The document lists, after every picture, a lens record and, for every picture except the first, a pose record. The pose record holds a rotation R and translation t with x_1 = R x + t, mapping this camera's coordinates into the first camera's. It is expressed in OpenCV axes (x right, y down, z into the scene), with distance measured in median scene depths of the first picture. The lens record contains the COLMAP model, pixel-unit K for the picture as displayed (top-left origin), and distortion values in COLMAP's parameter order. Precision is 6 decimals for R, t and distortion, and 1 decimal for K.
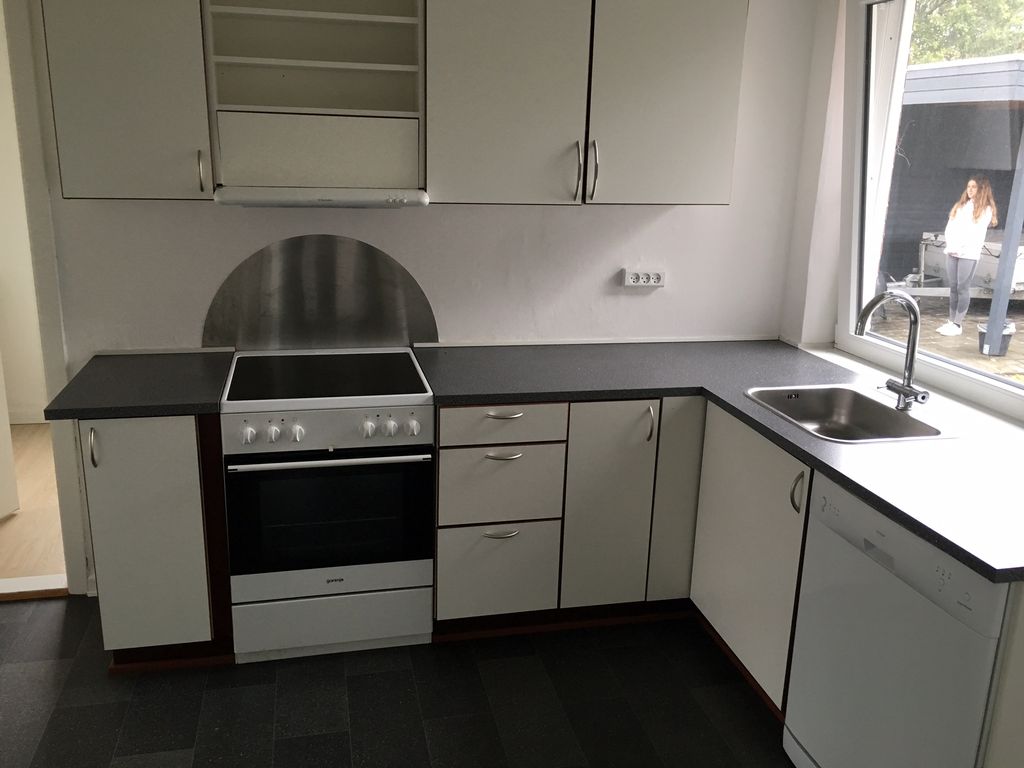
lens RADIAL K [[875.5, 0, 509.2], [0, 875.5, 381.8], [0, 0, 1]] dist [0.062665, -0.044361]
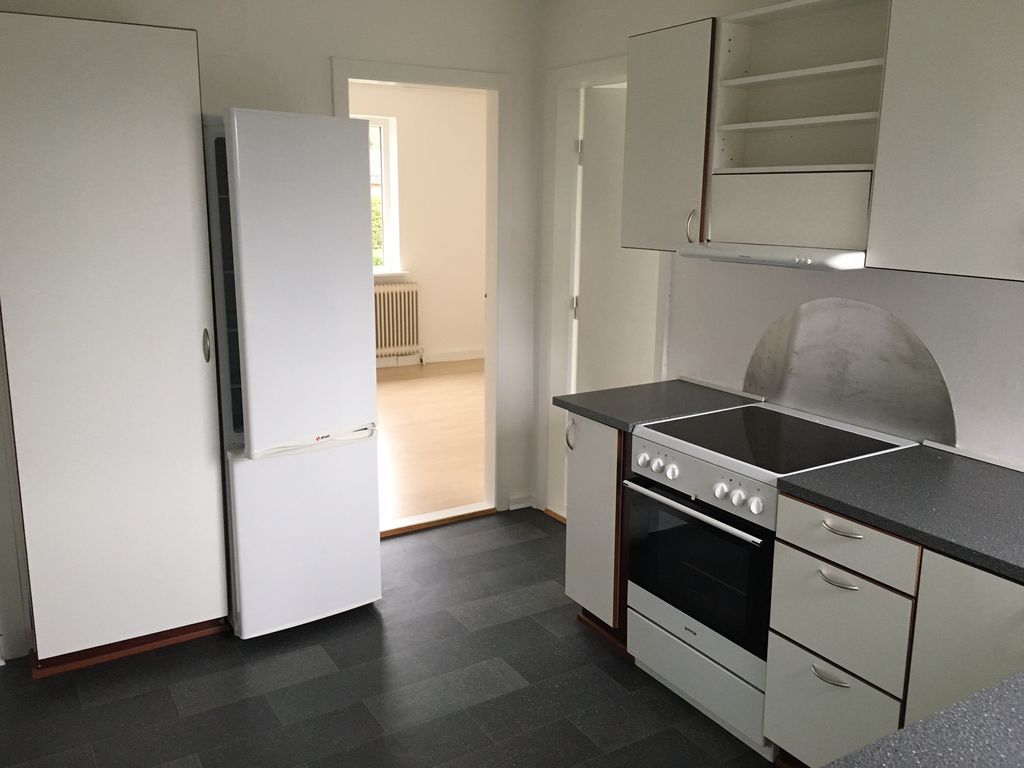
lens RADIAL K [[875.5, 0, 510.6], [0, 875.5, 385.4], [0, 0, 1]] dist [0.062665, -0.044361]
pose [[0.312078, 0.180487, -0.932755, 0.638888], [-0.251196, 0.962525, 0.102203, -0.096699], [0.916247, 0.202409, 0.345721, 0.419345]]
